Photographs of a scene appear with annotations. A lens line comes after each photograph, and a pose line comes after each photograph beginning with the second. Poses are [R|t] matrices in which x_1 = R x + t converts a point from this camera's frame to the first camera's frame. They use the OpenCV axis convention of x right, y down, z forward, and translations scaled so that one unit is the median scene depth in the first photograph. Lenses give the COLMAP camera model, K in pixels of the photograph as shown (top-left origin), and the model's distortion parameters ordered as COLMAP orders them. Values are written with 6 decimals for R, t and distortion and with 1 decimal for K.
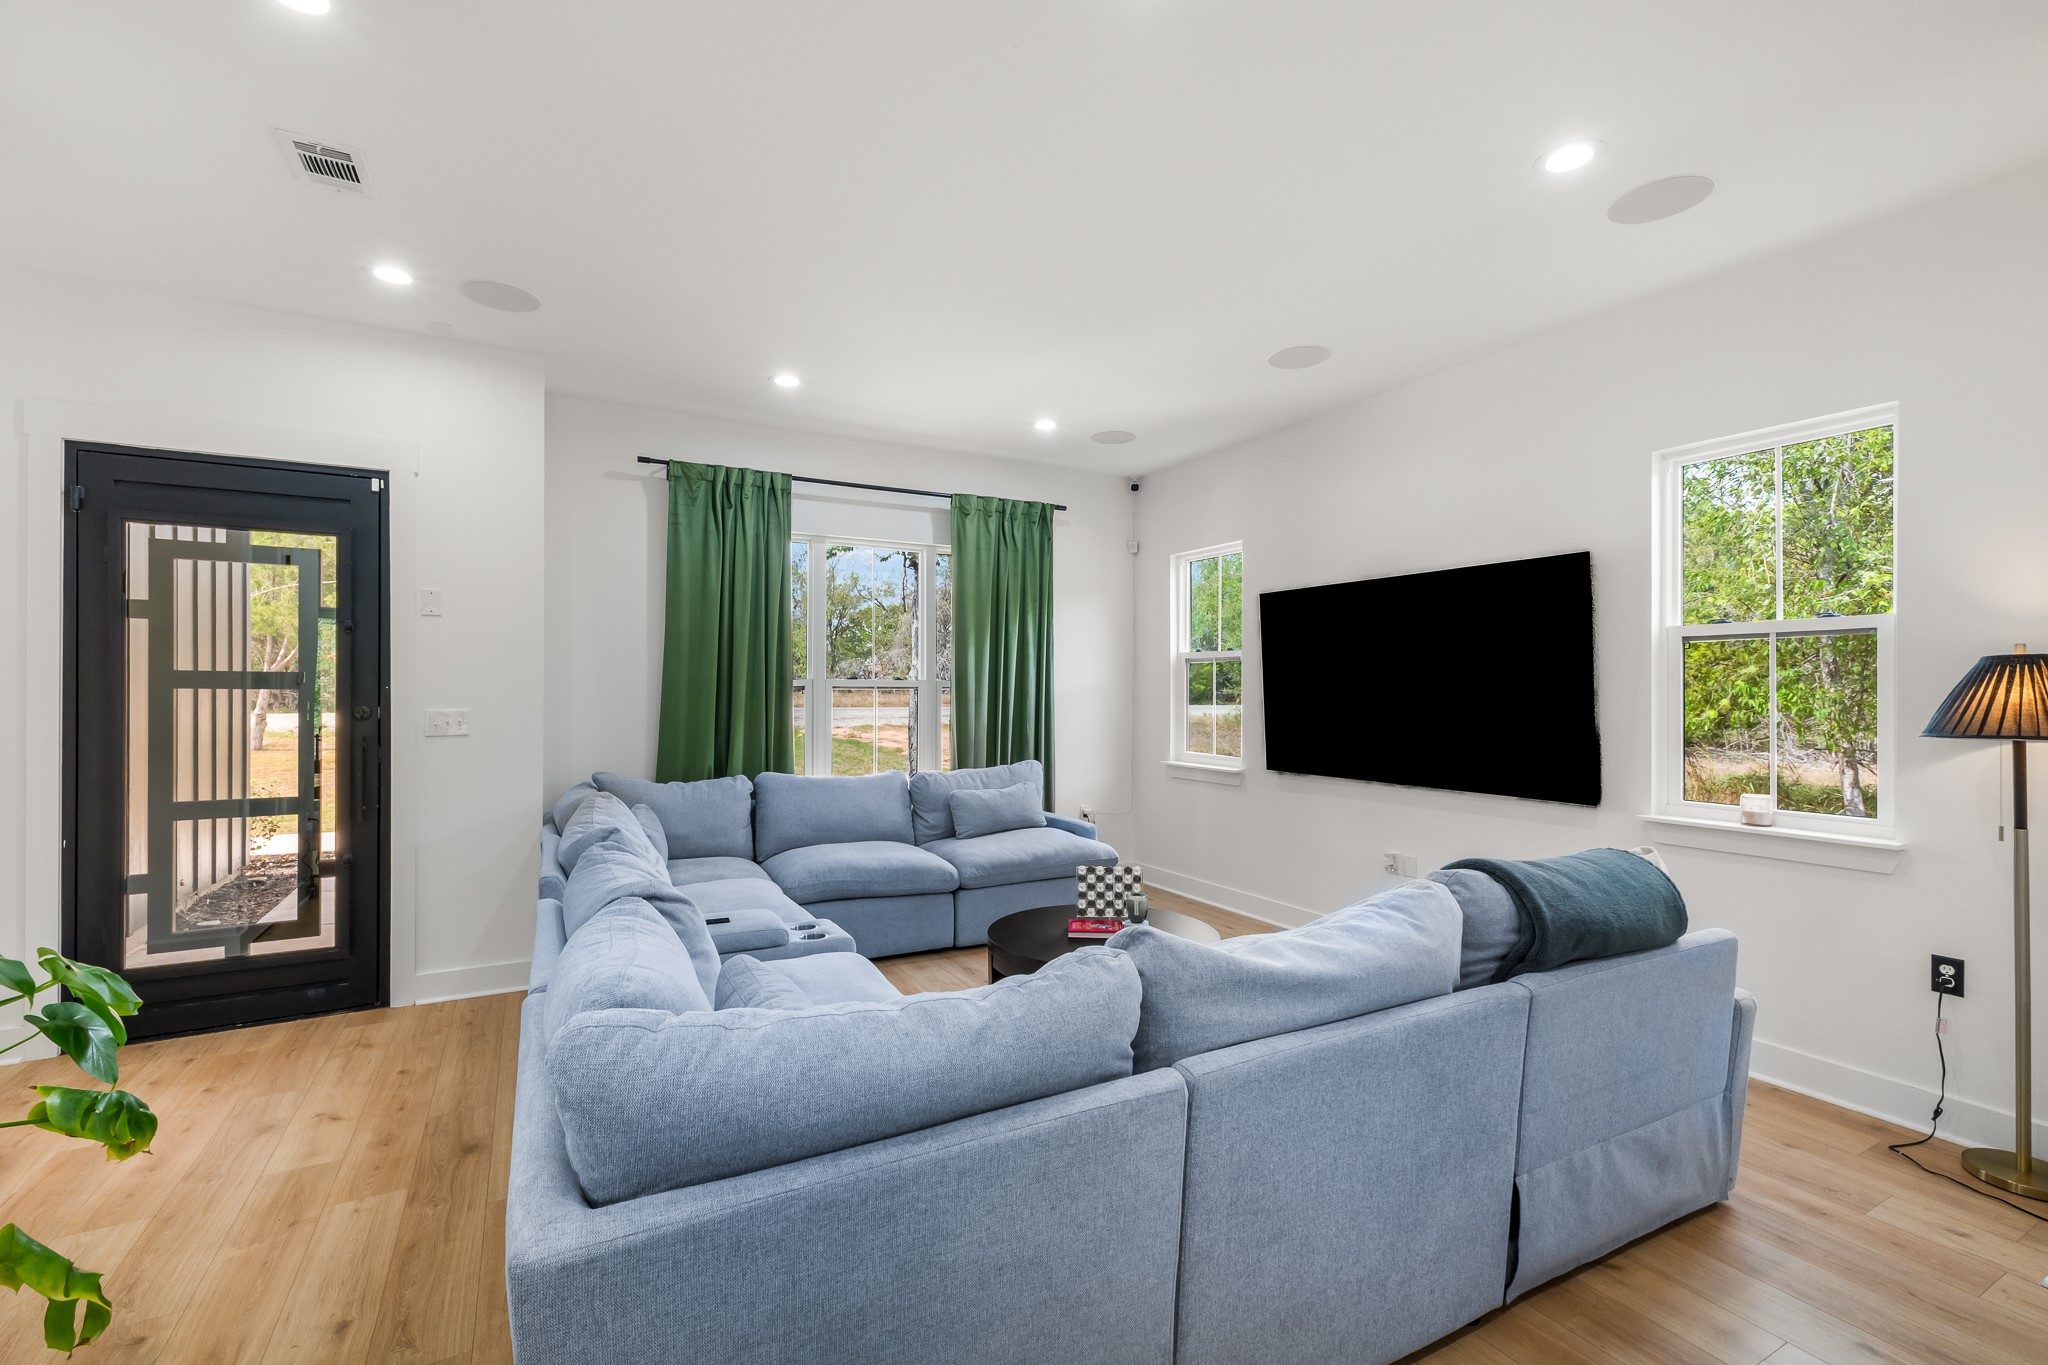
lens RADIAL K [[889.2, 0, 1024.0], [0, 889.2, 682.5], [0, 0, 1]] dist [-0.000255, -0.000553]
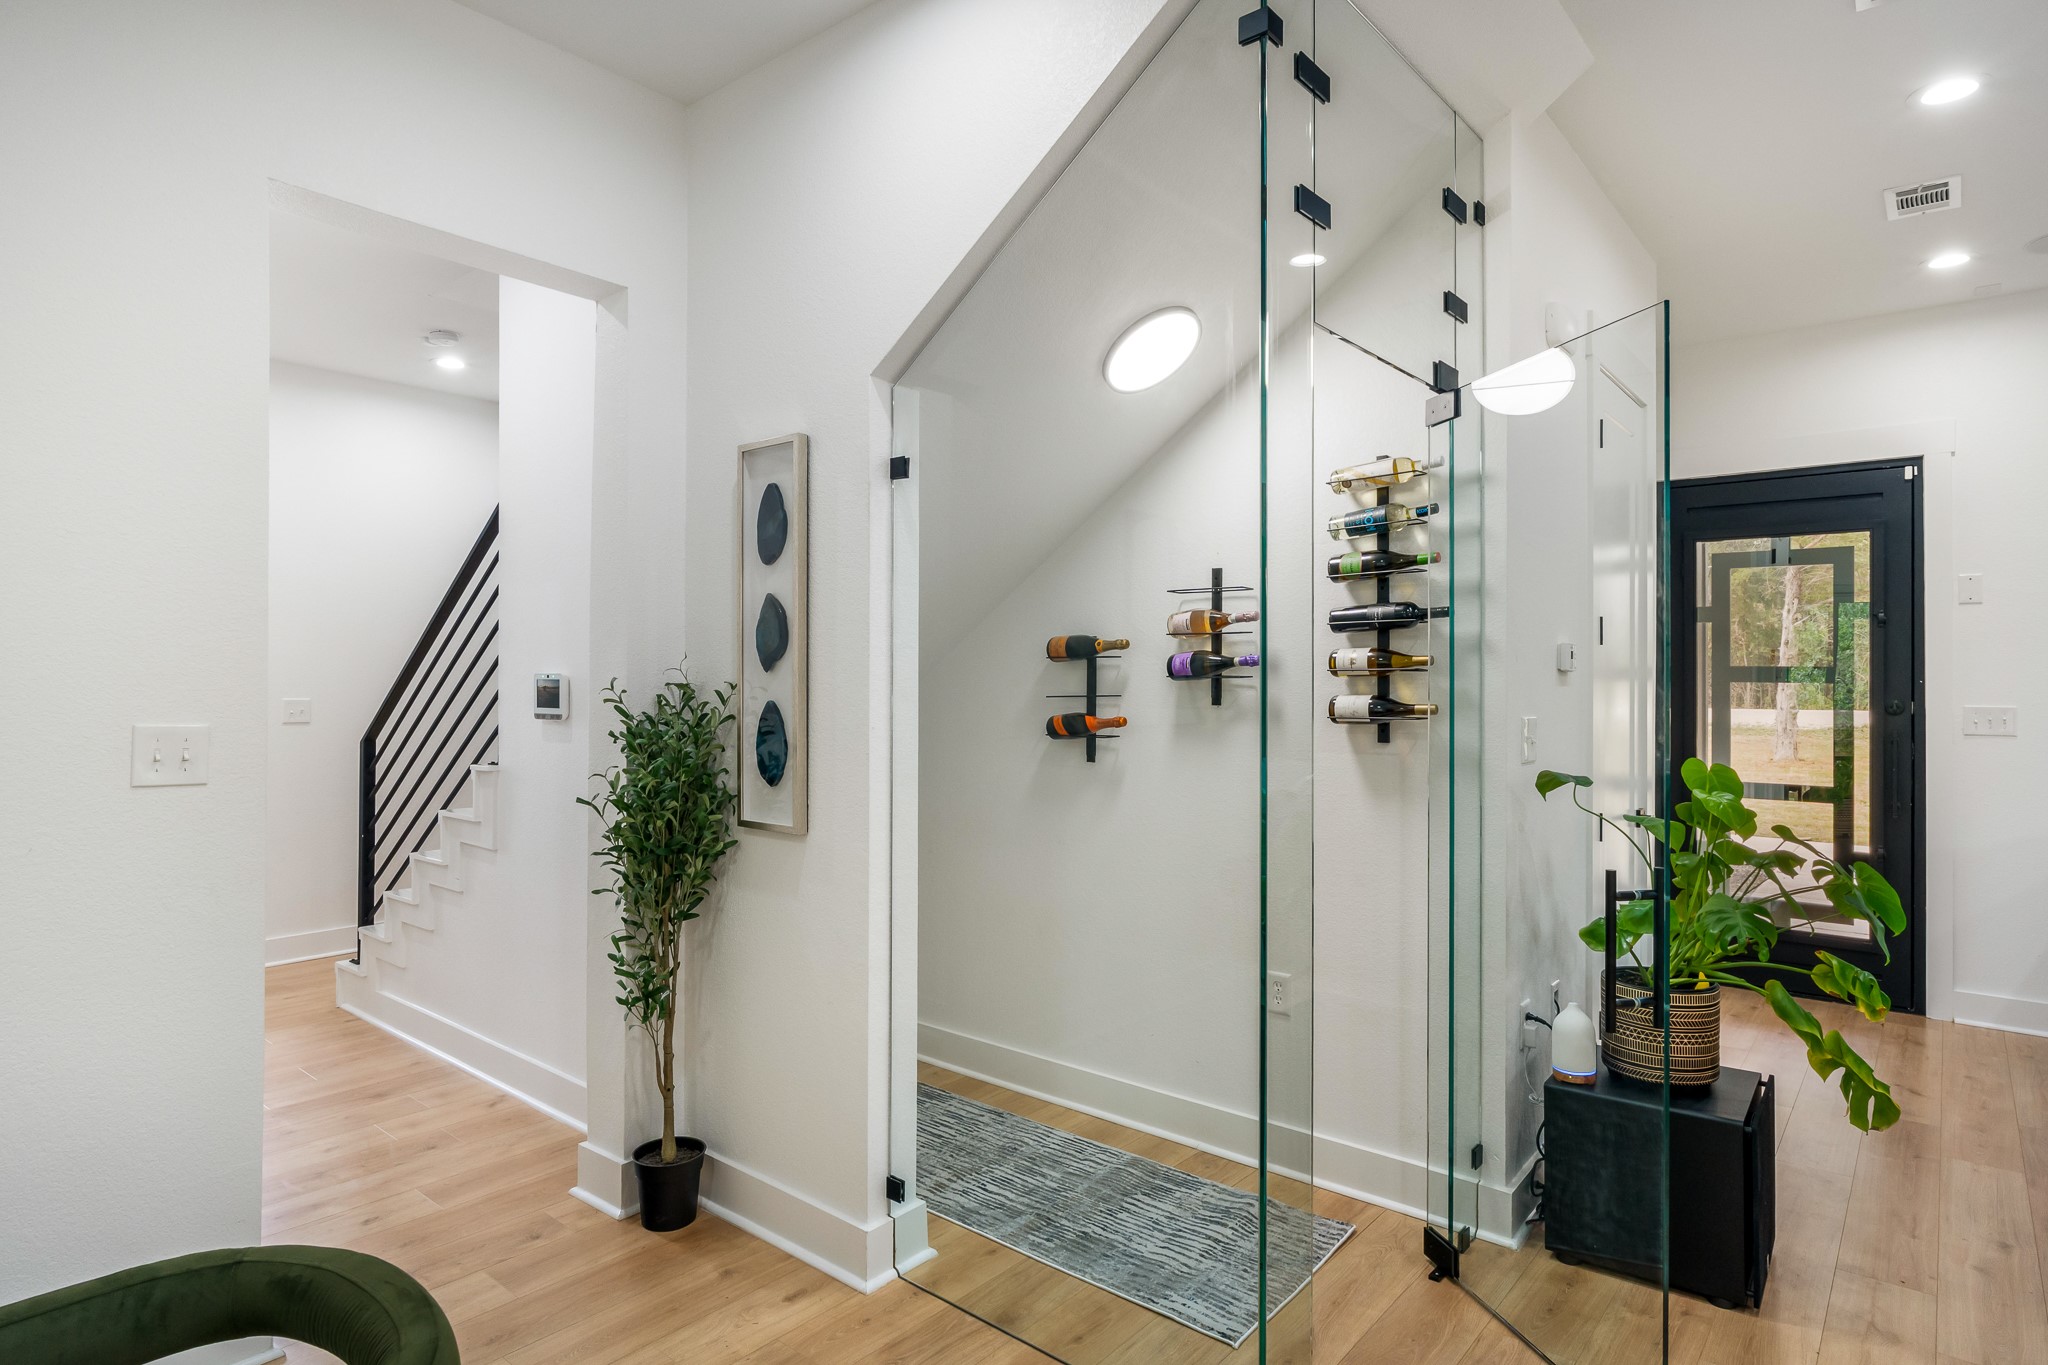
lens RADIAL K [[1113.4, 0, 1044.9], [0, 1113.4, 674.0], [0, 0, 1]] dist [0.000565, 0.000056]
pose [[0.370010, -0.000333, -0.929028, 0.052366], [0.002825, 0.999996, 0.000766, -0.006254], [0.929023, -0.002908, 0.370010, -0.334108]]
